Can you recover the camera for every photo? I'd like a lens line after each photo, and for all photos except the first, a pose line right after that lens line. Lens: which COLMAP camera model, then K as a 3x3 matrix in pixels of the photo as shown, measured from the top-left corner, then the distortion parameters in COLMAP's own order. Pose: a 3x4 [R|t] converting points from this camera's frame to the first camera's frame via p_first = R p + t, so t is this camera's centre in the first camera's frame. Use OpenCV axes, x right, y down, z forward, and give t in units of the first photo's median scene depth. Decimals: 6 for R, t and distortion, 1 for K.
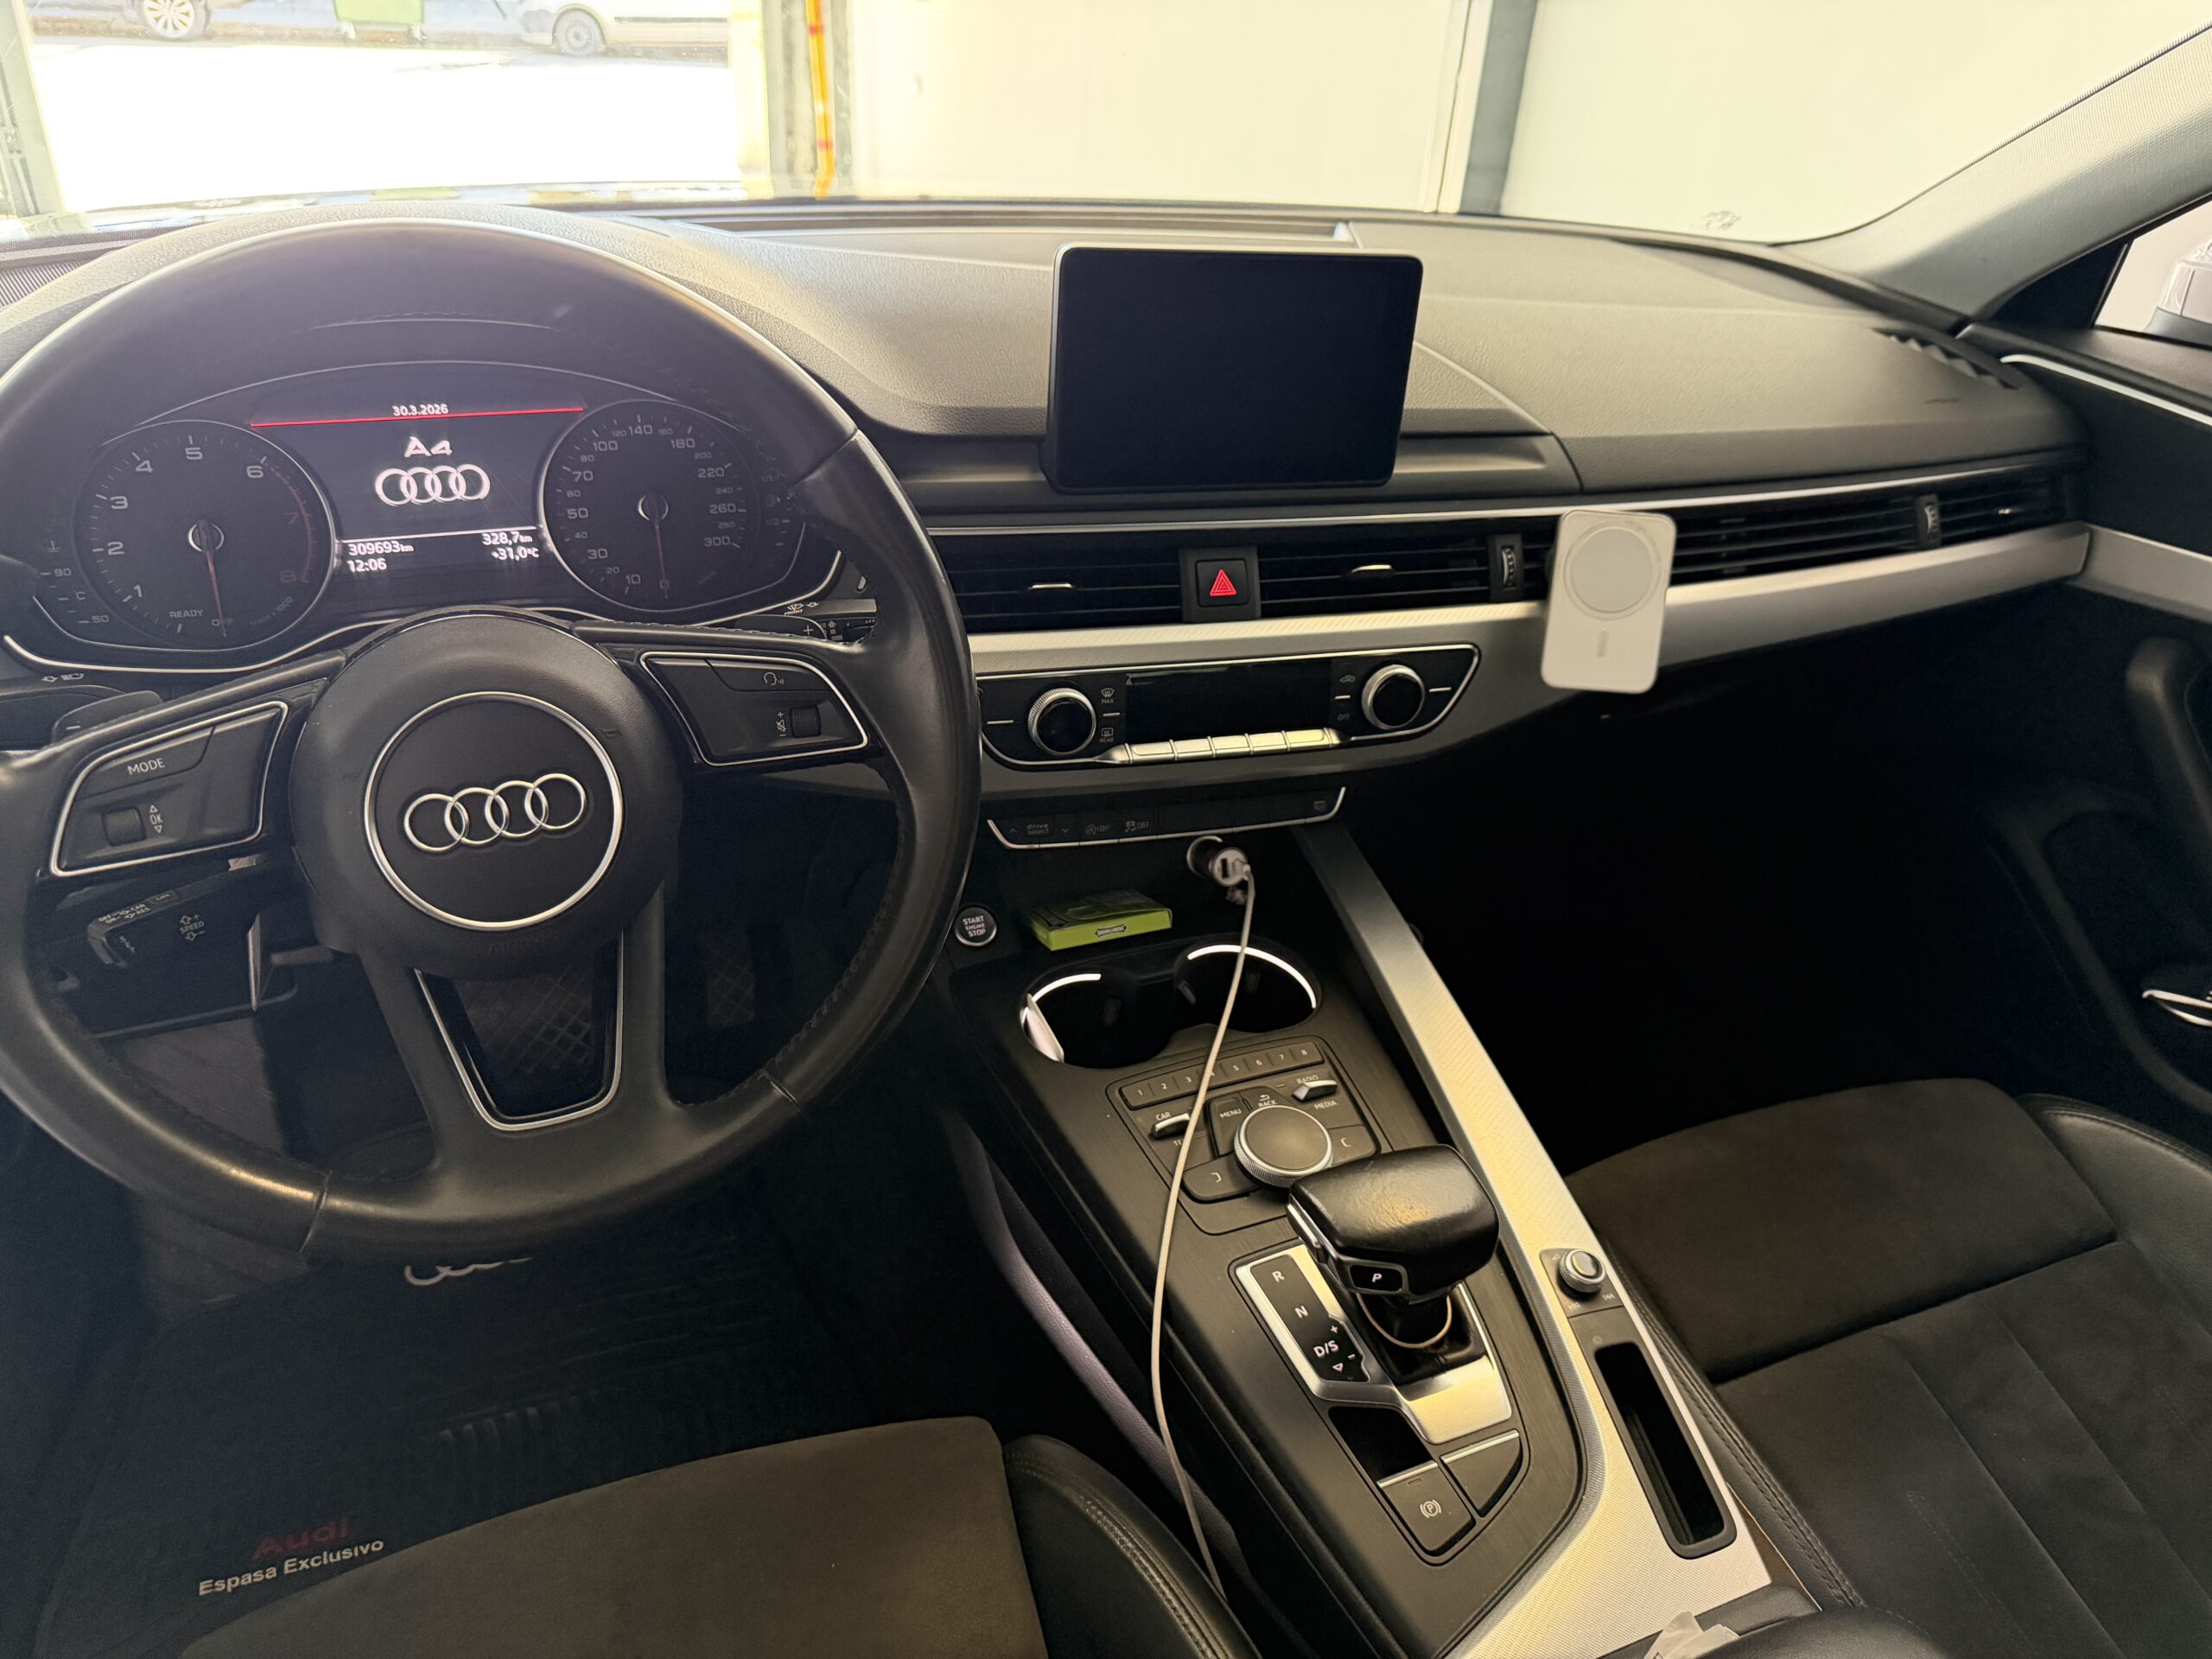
lens RADIAL K [[1588.8, 0, 1092.4], [0, 1588.8, 841.8], [0, 0, 1]] dist [0.031678, -0.039771]
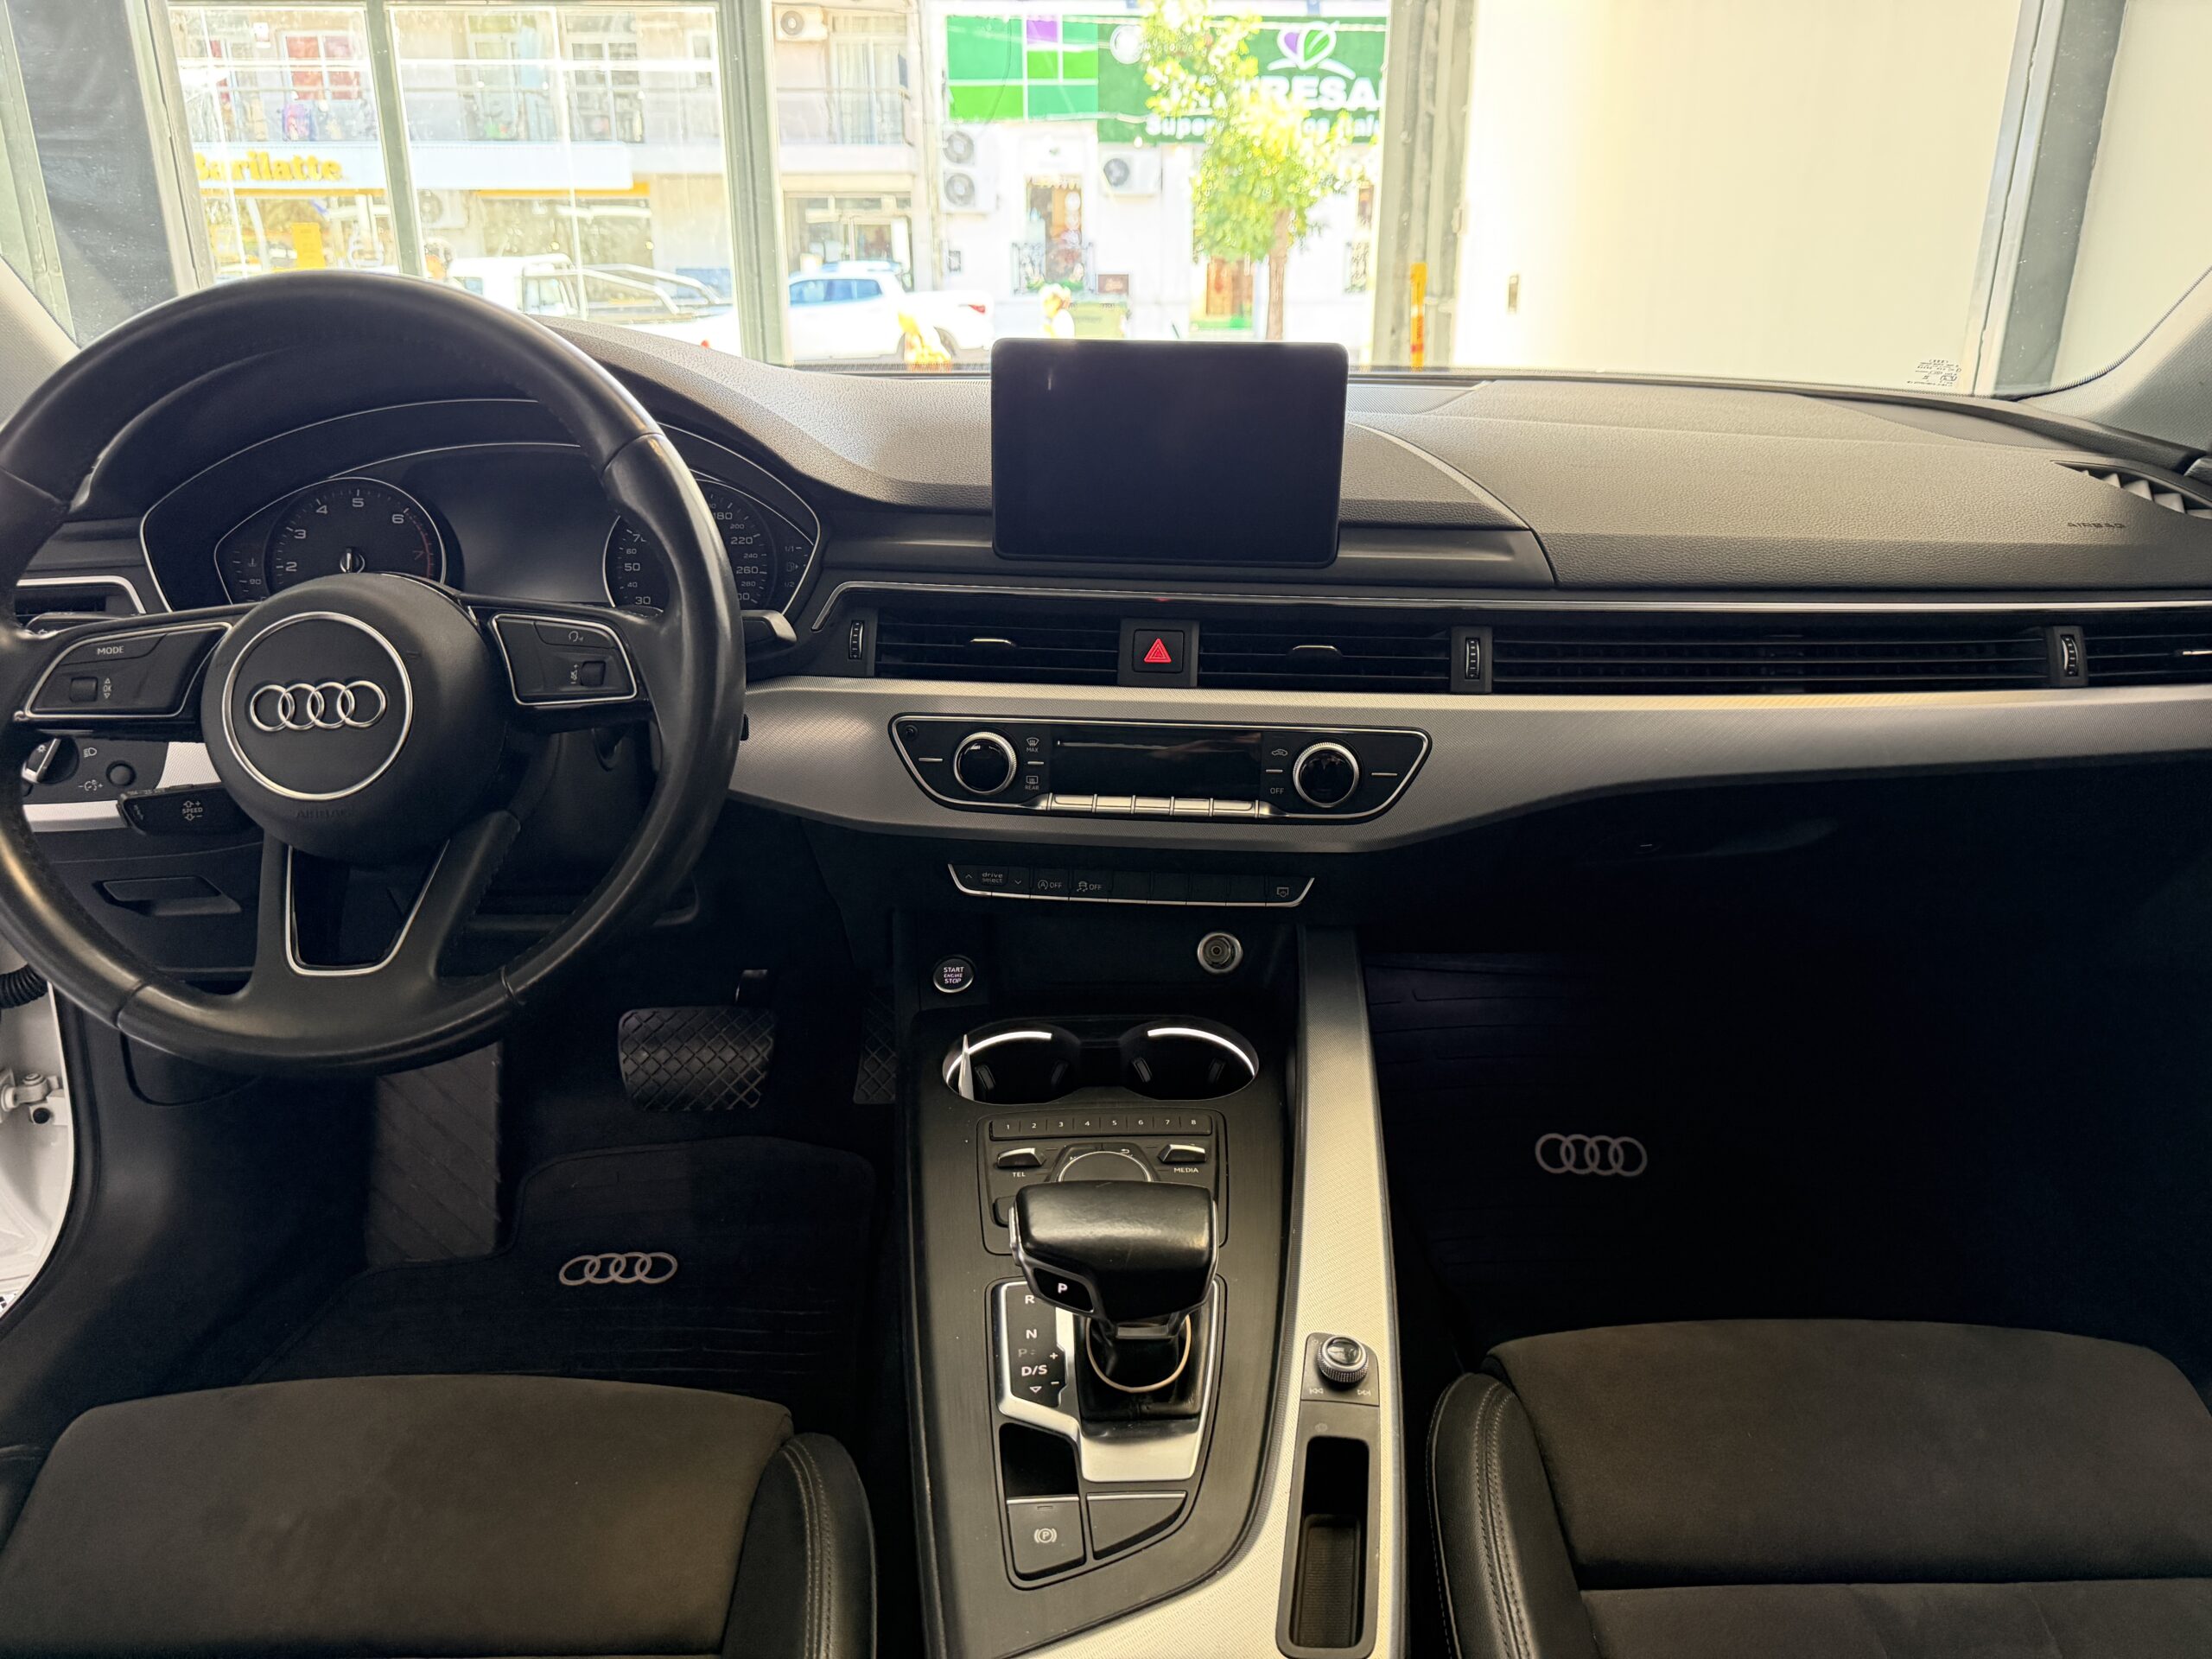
lens RADIAL K [[1588.8, 0, 1100.1], [0, 1588.8, 807.3], [0, 0, 1]] dist [0.031678, -0.039771]
pose [[0.923435, 0.067173, -0.377830, 0.446870], [-0.141913, 0.974541, -0.173583, 0.124773], [0.356551, 0.213912, 0.909458, 0.052245]]
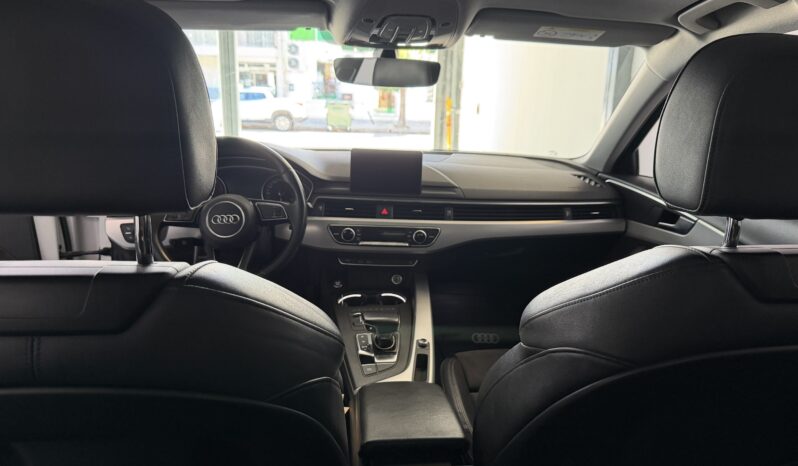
lens RADIAL K [[563.5, 0, 393.3], [0, 563.5, 234.0], [0, 0, 1]] dist [0.067625, 0.002830]
pose [[0.954465, 0.039657, -0.295674, 0.634156], [-0.120808, 0.957601, -0.261544, 0.366912], [0.272766, 0.285354, 0.918788, -0.609309]]
